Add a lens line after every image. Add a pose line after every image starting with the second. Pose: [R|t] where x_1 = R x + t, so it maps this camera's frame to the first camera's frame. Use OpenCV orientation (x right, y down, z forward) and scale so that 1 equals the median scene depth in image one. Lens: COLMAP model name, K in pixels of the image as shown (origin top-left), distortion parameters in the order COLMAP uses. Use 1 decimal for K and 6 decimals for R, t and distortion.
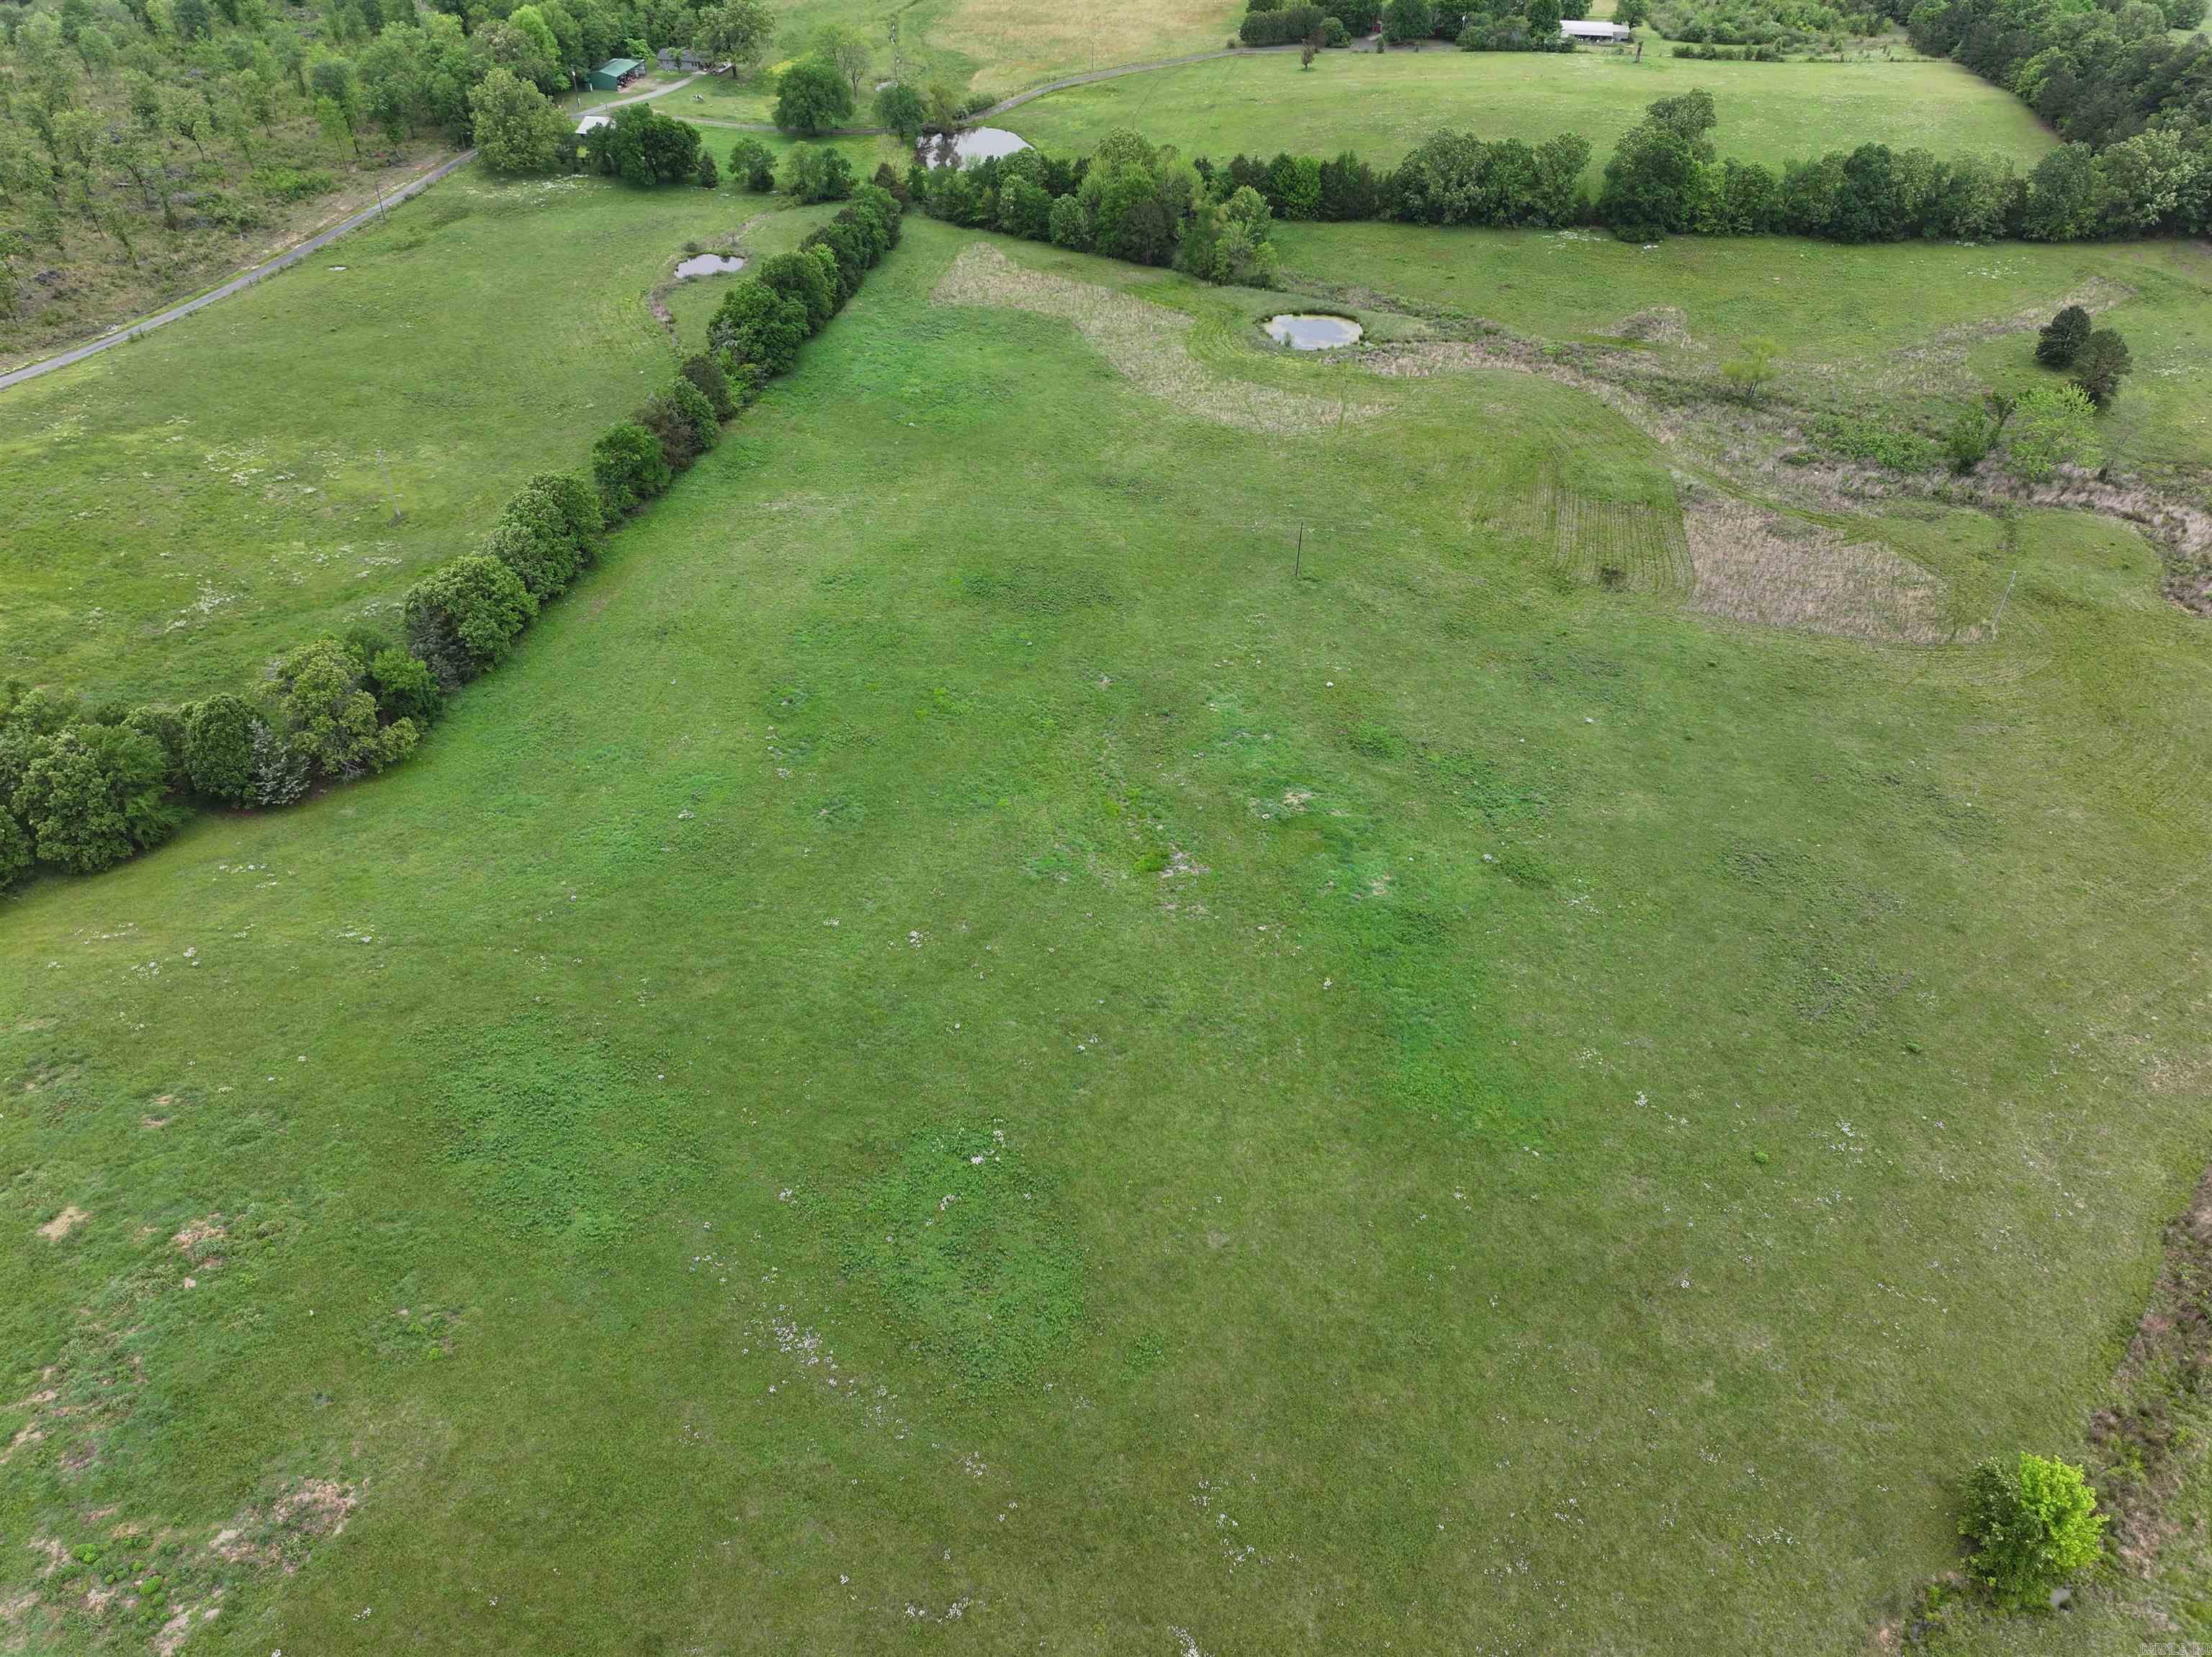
lens RADIAL K [[1544.3, 0, 1108.5], [0, 1544.3, 825.0], [0, 0, 1]] dist [-0.001858, 0.018568]
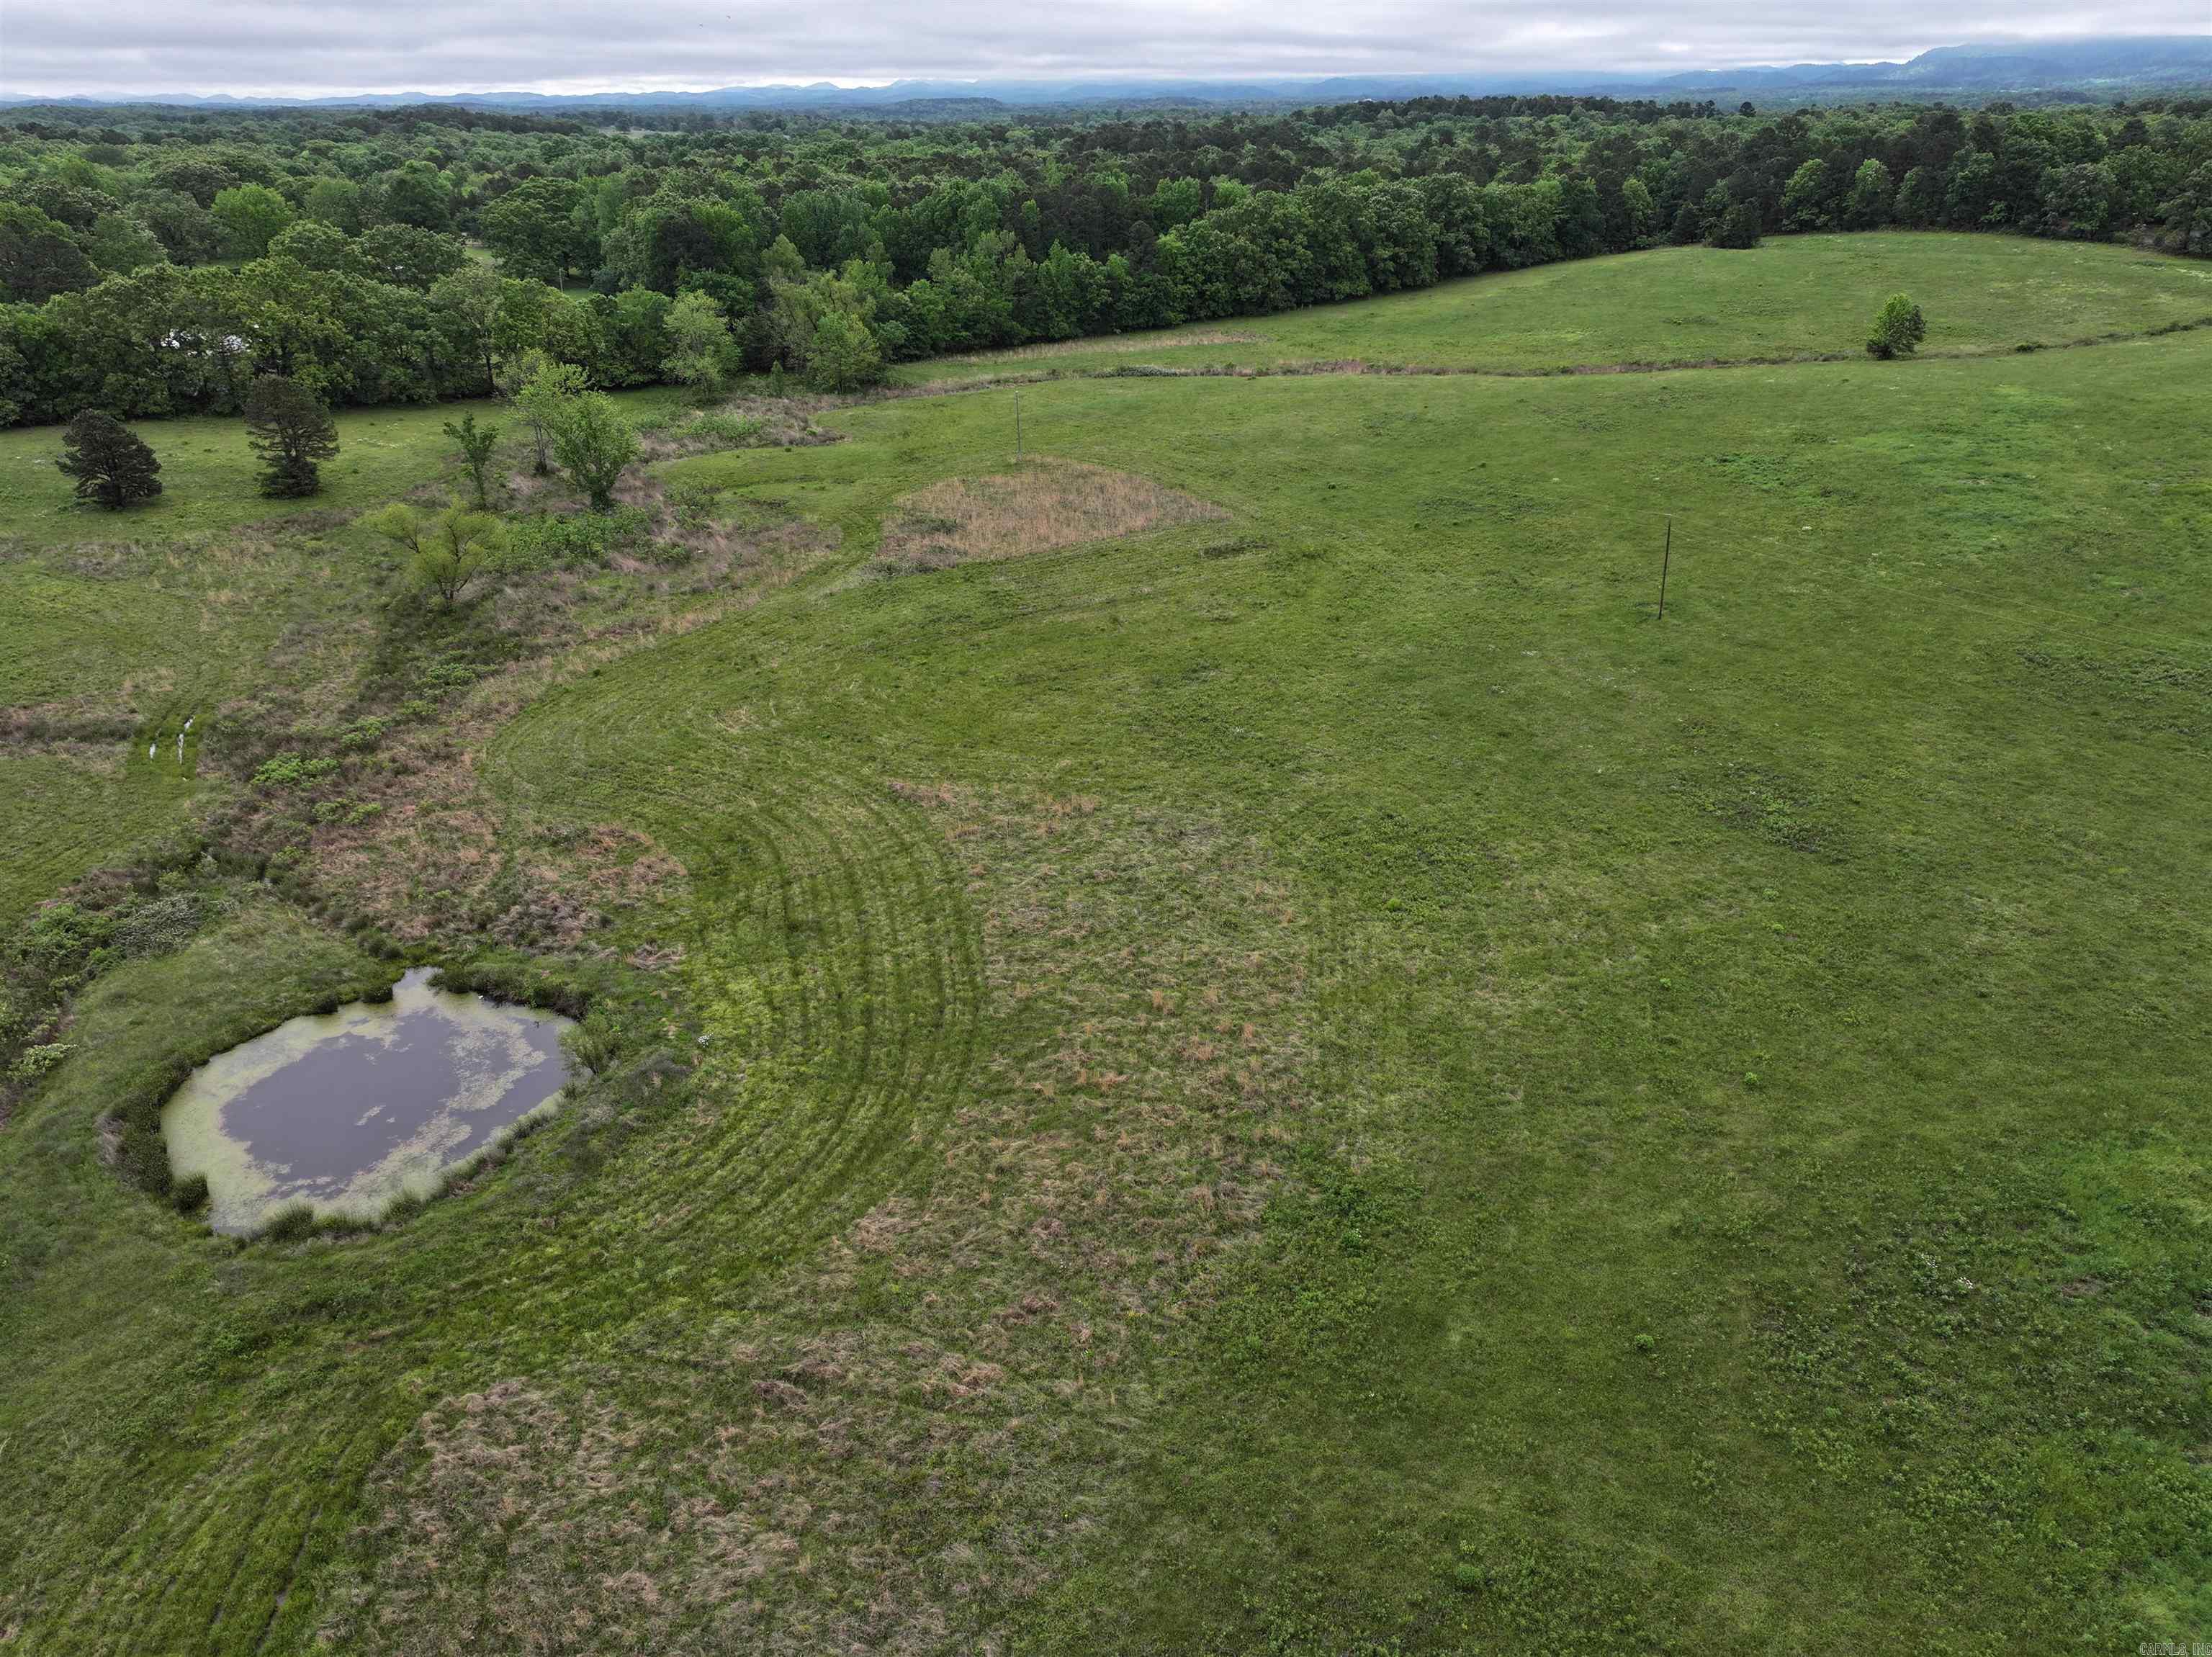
lens RADIAL K [[1544.3, 0, 1120.1], [0, 1544.3, 826.8], [0, 0, 1]] dist [-0.001858, 0.018568]
pose [[-0.710059, -0.300228, 0.636929, -0.125146], [0.440346, 0.516517, 0.734374, -0.596067], [-0.549465, 0.801919, -0.234553, 1.204184]]
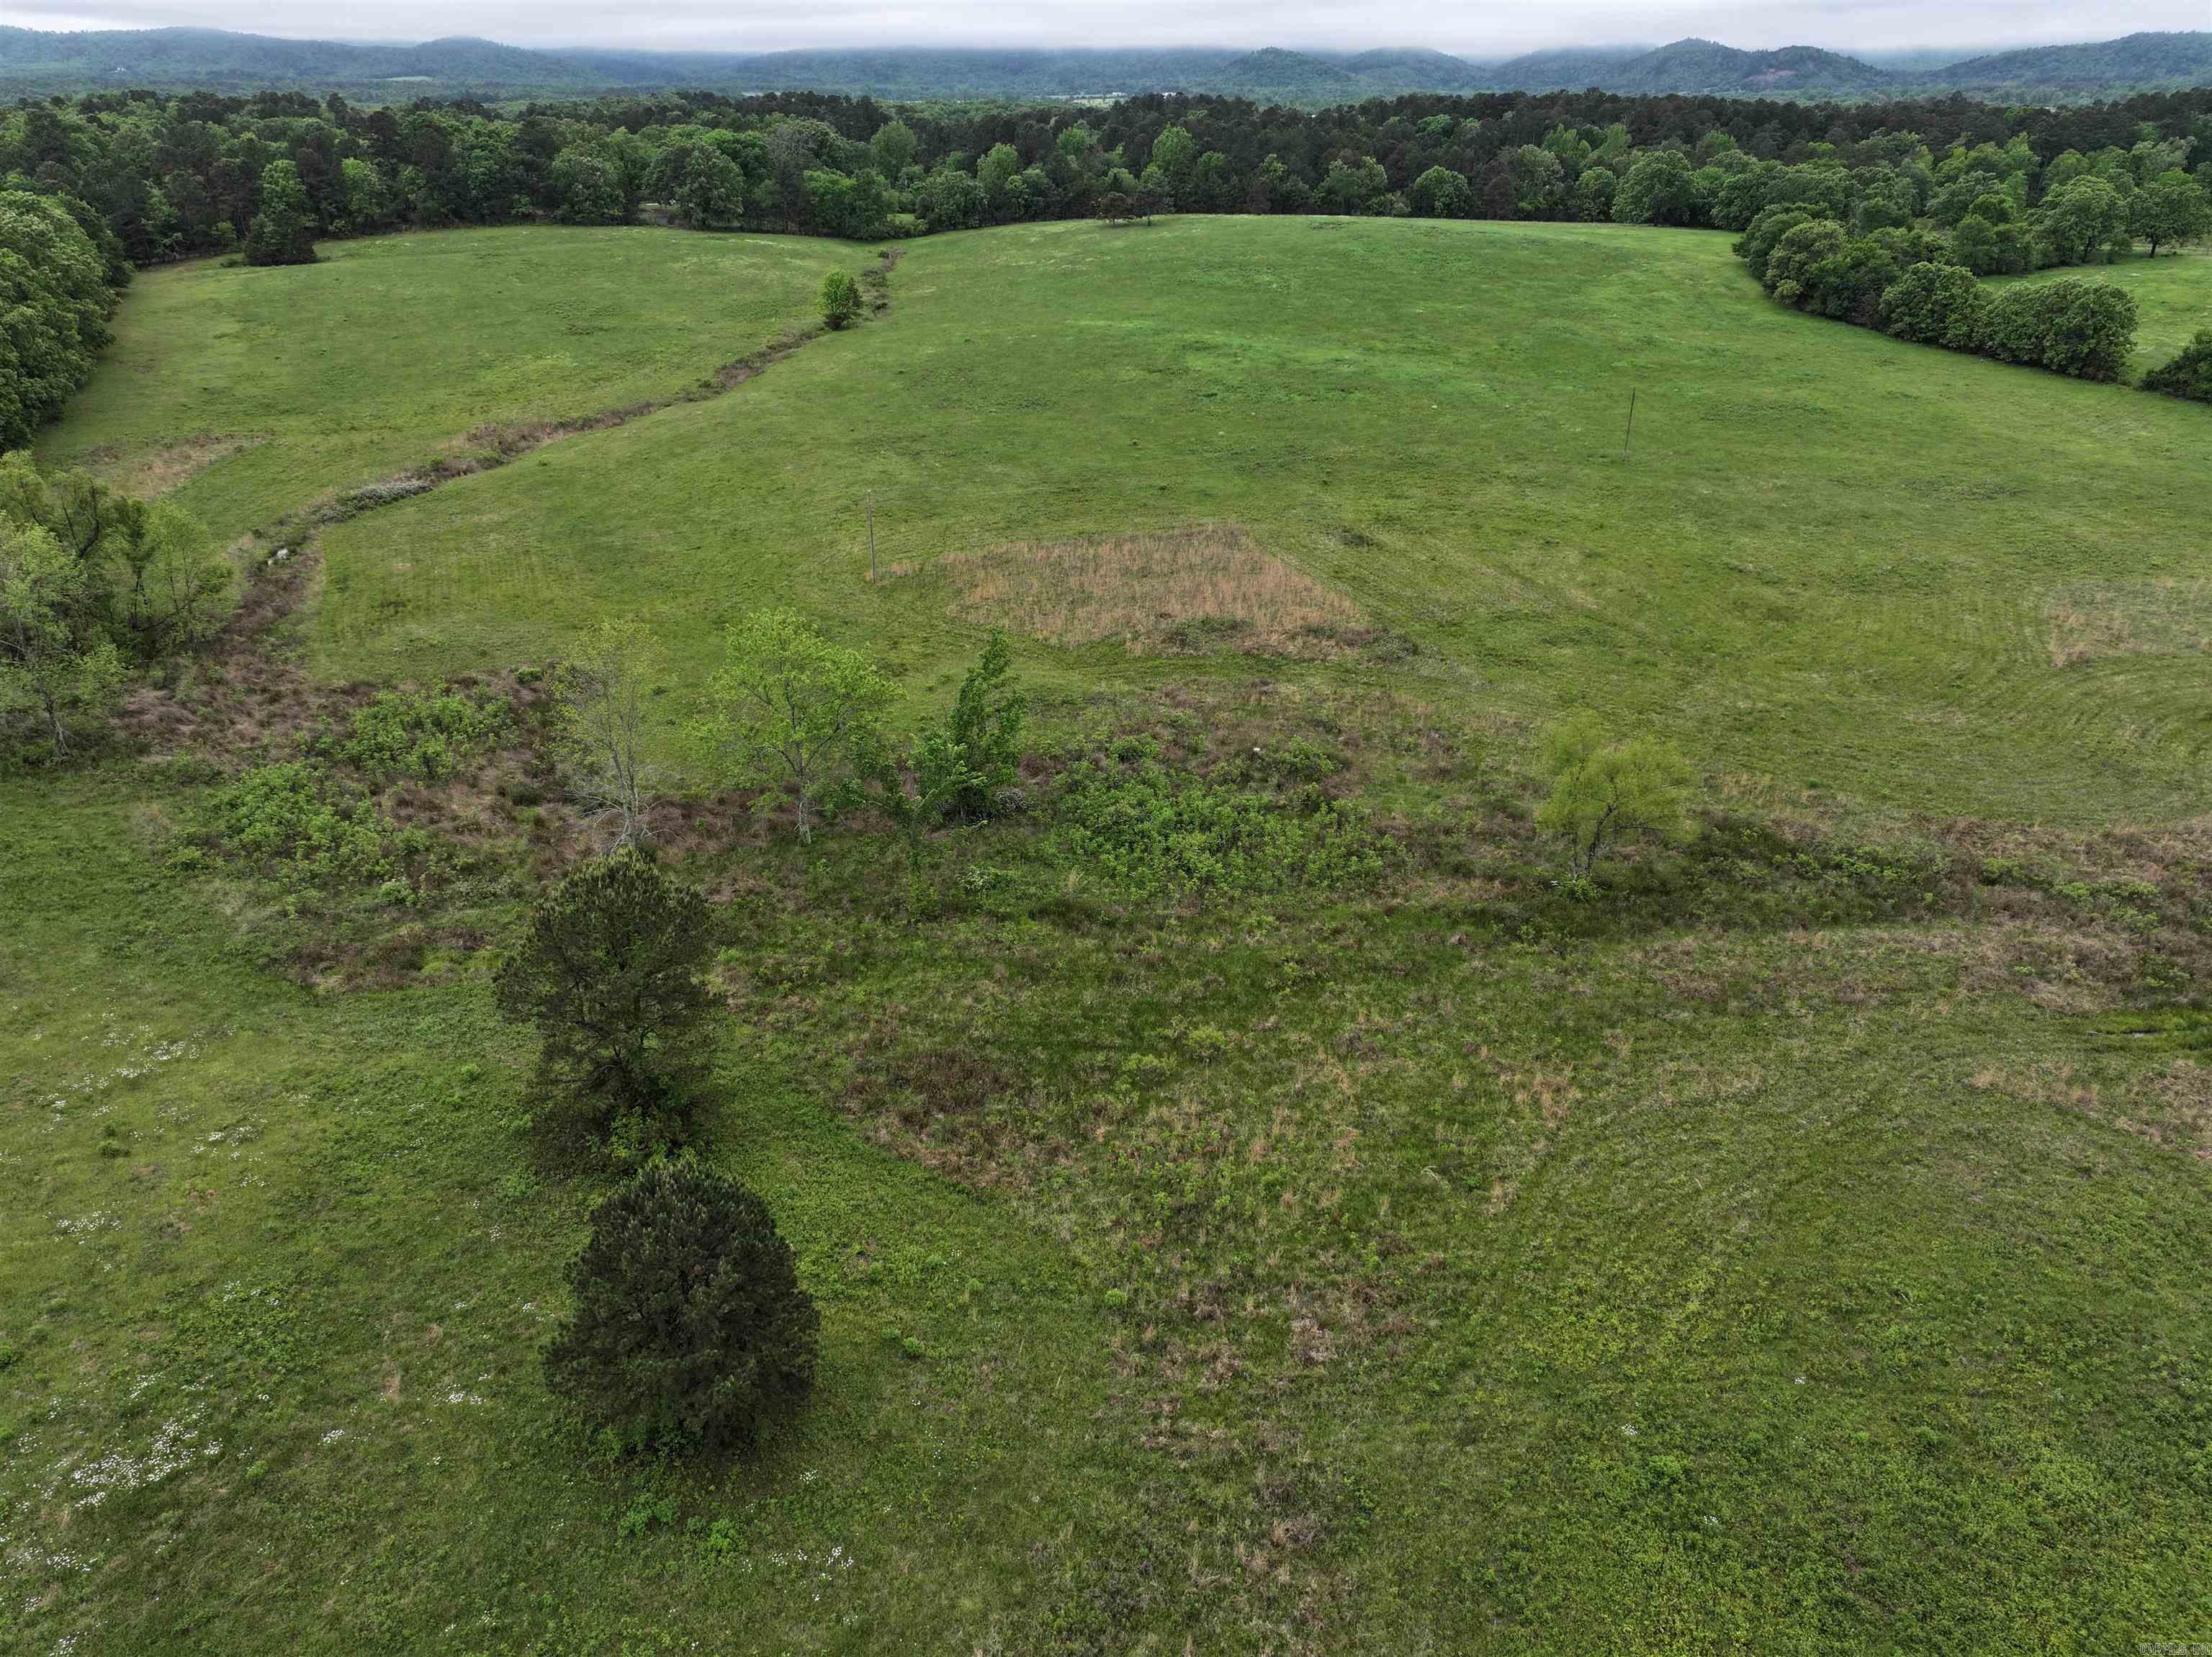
lens RADIAL K [[1544.3, 0, 1103.0], [0, 1544.3, 818.6], [0, 0, 1]] dist [-0.001858, 0.018568]
pose [[-0.832281, 0.231399, -0.503749, 0.761407], [-0.348930, 0.487445, 0.800403, -0.589841], [0.430762, 0.841933, -0.324950, 1.201847]]
